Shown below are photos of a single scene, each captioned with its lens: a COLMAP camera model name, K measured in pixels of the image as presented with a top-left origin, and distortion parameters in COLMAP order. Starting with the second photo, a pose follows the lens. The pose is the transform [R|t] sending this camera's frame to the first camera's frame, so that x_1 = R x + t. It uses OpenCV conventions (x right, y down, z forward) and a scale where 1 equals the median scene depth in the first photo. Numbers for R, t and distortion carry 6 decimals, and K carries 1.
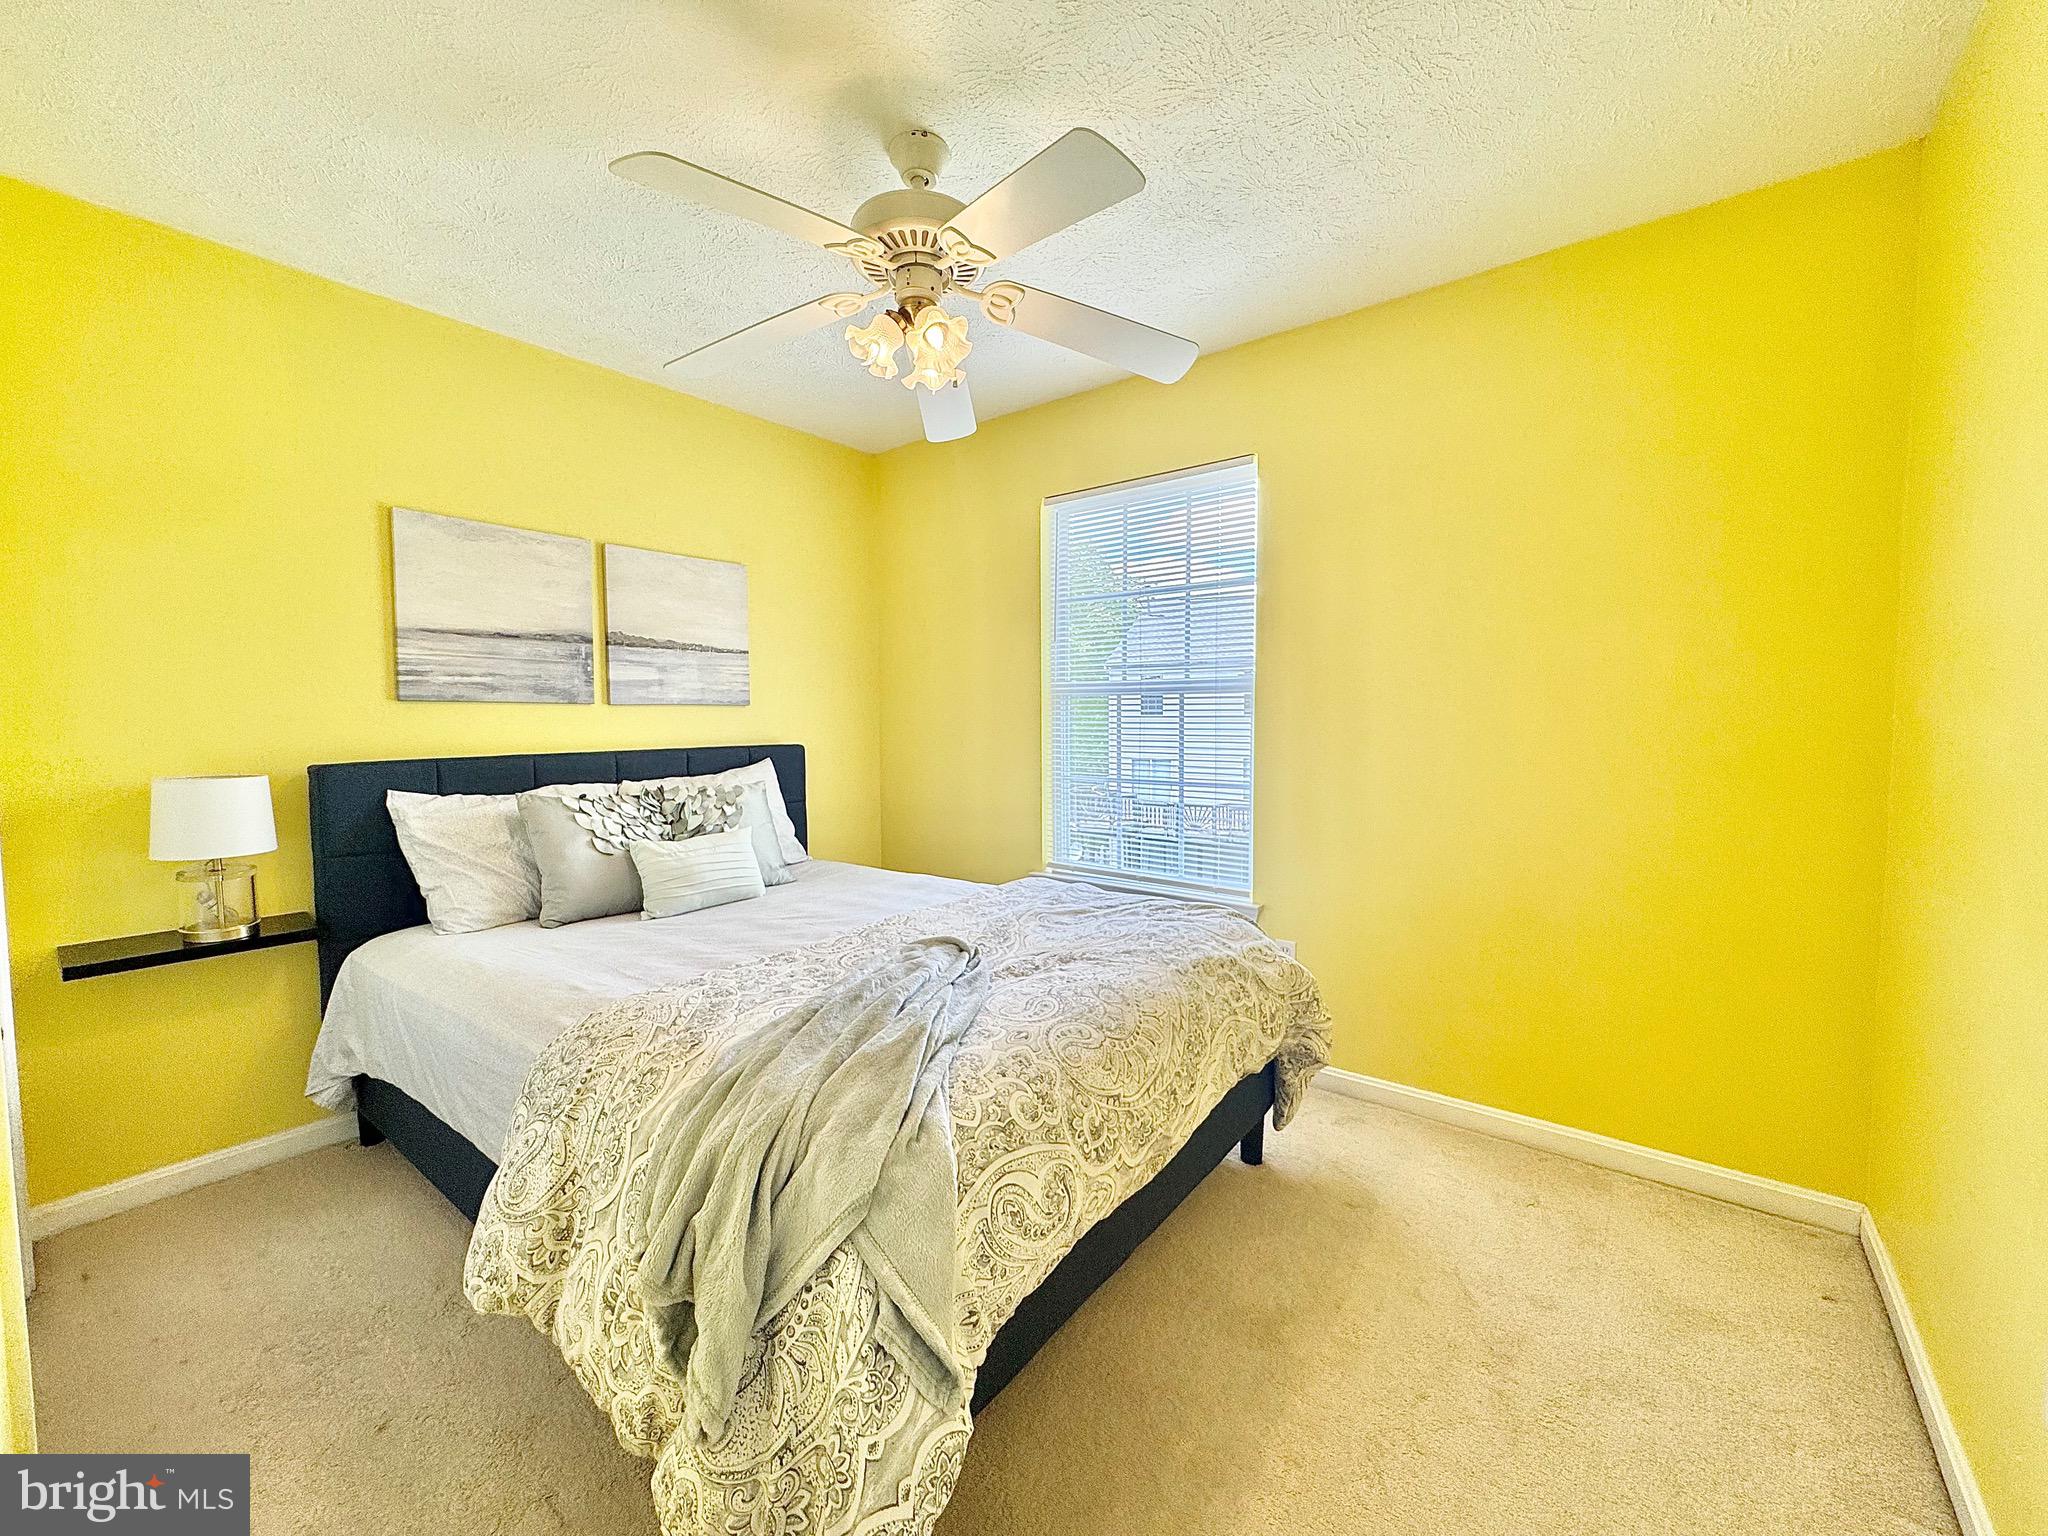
lens RADIAL K [[819.8, 0, 1029.8], [0, 819.8, 764.7], [0, 0, 1]] dist [-0.006056, 0.001182]
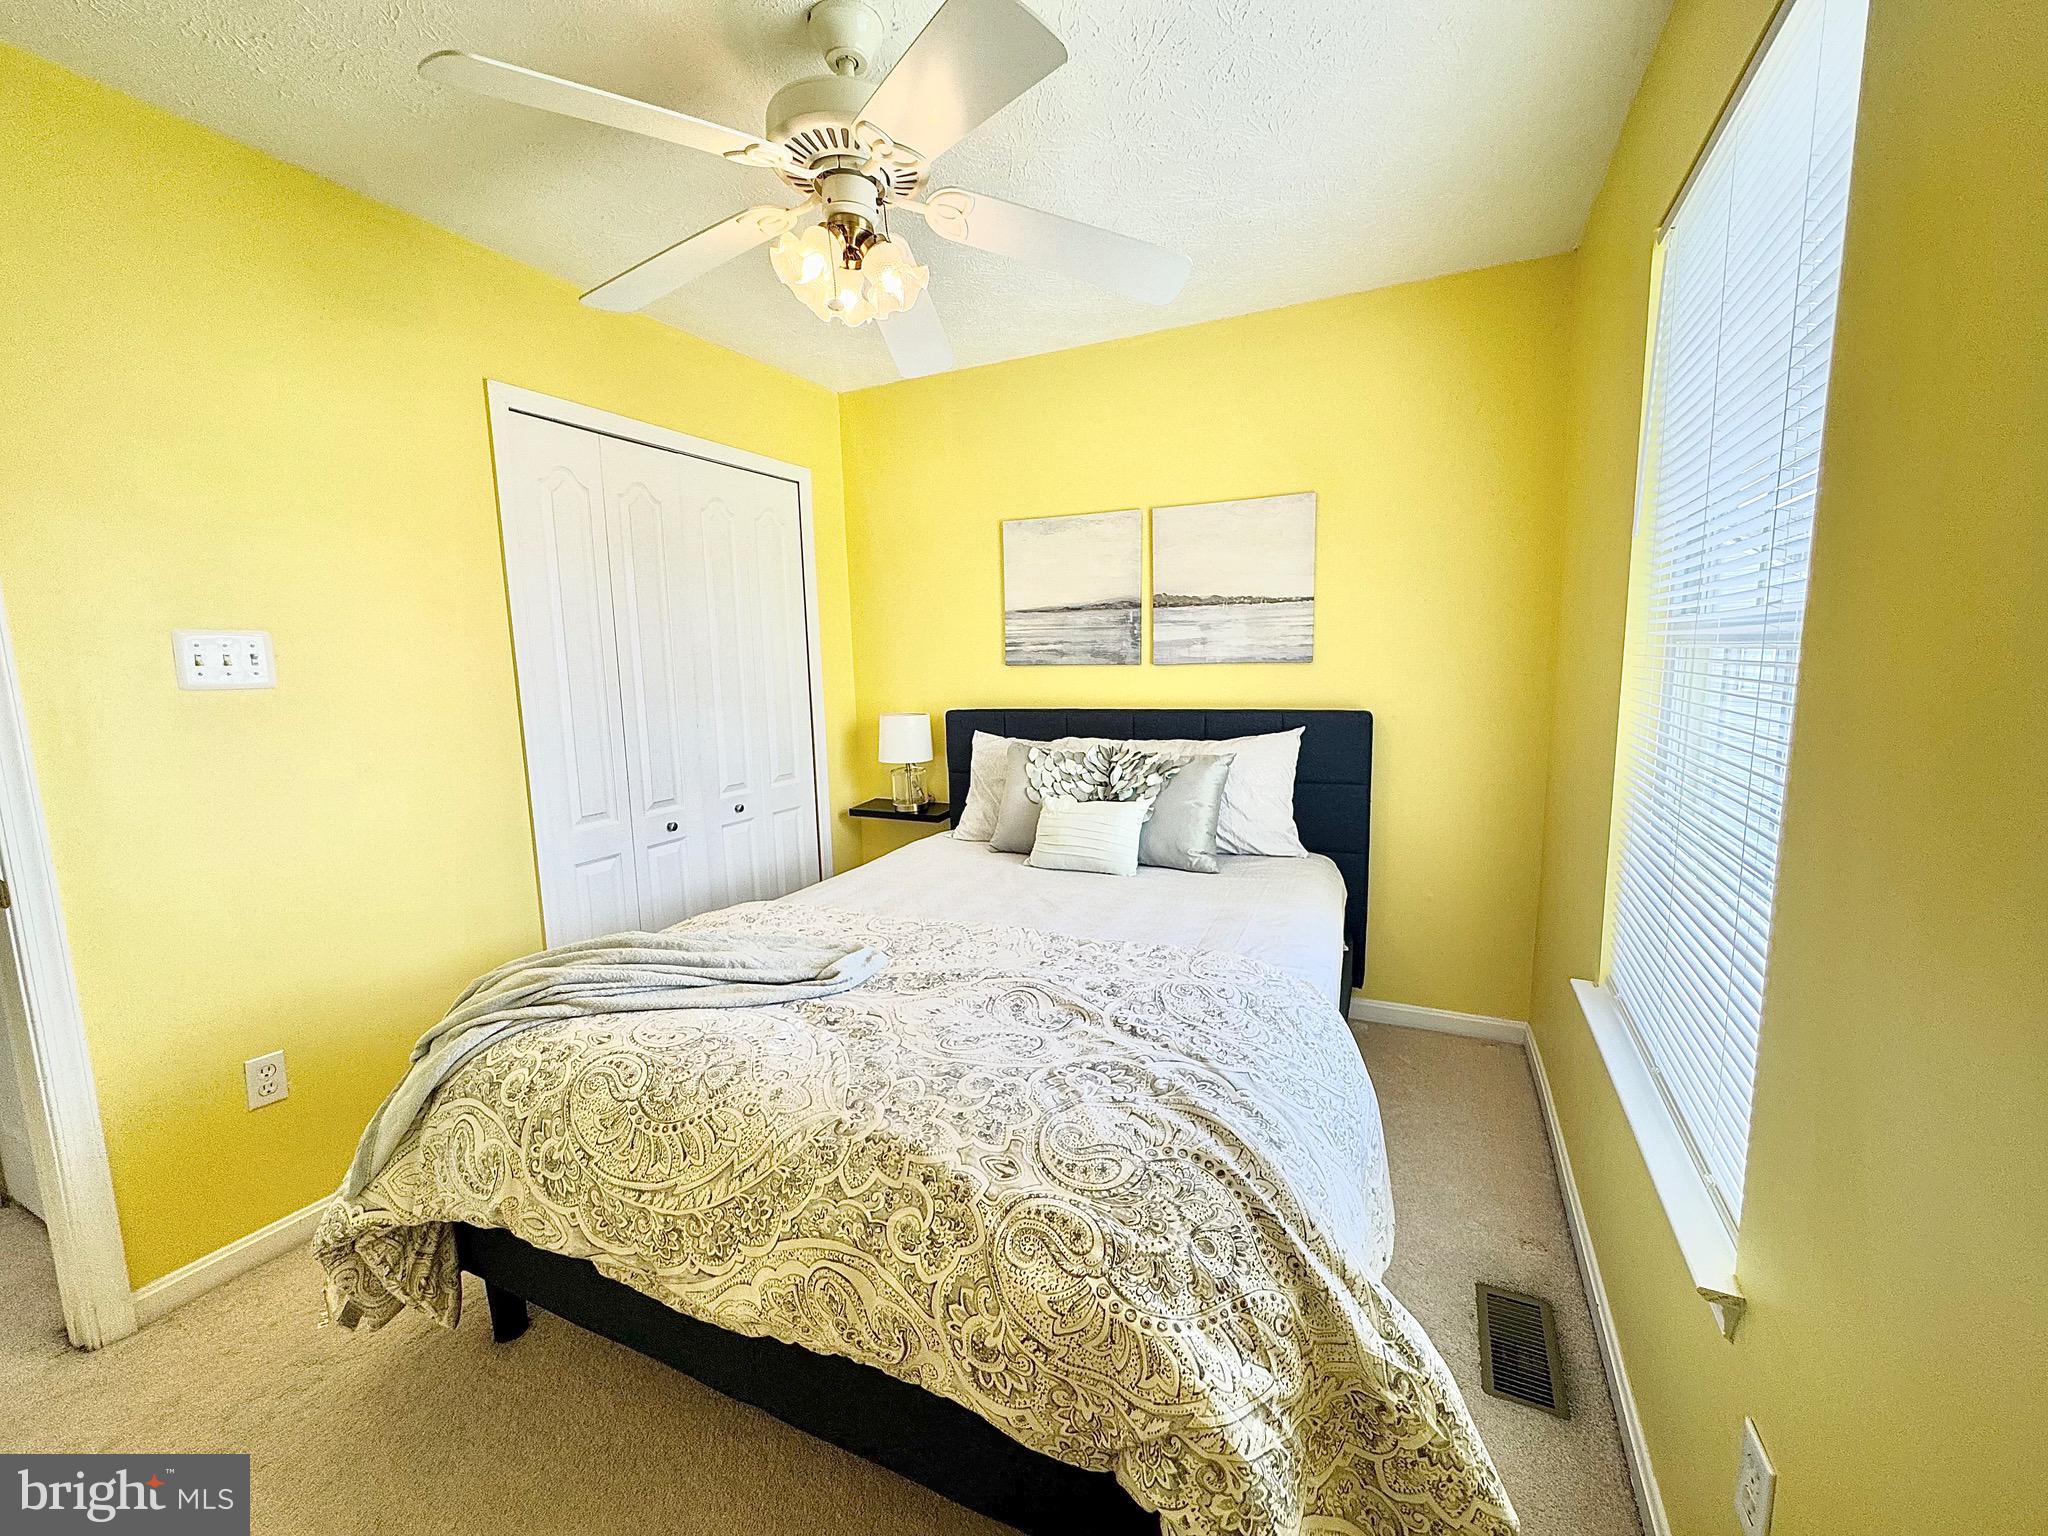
lens RADIAL K [[819.8, 0, 1034.3], [0, 819.8, 770.4], [0, 0, 1]] dist [-0.006056, 0.001182]
pose [[0.218005, 0.134771, -0.966597, 0.524245], [-0.037761, 0.990842, 0.129635, -0.074019], [0.975217, 0.008239, 0.221098, 0.658109]]
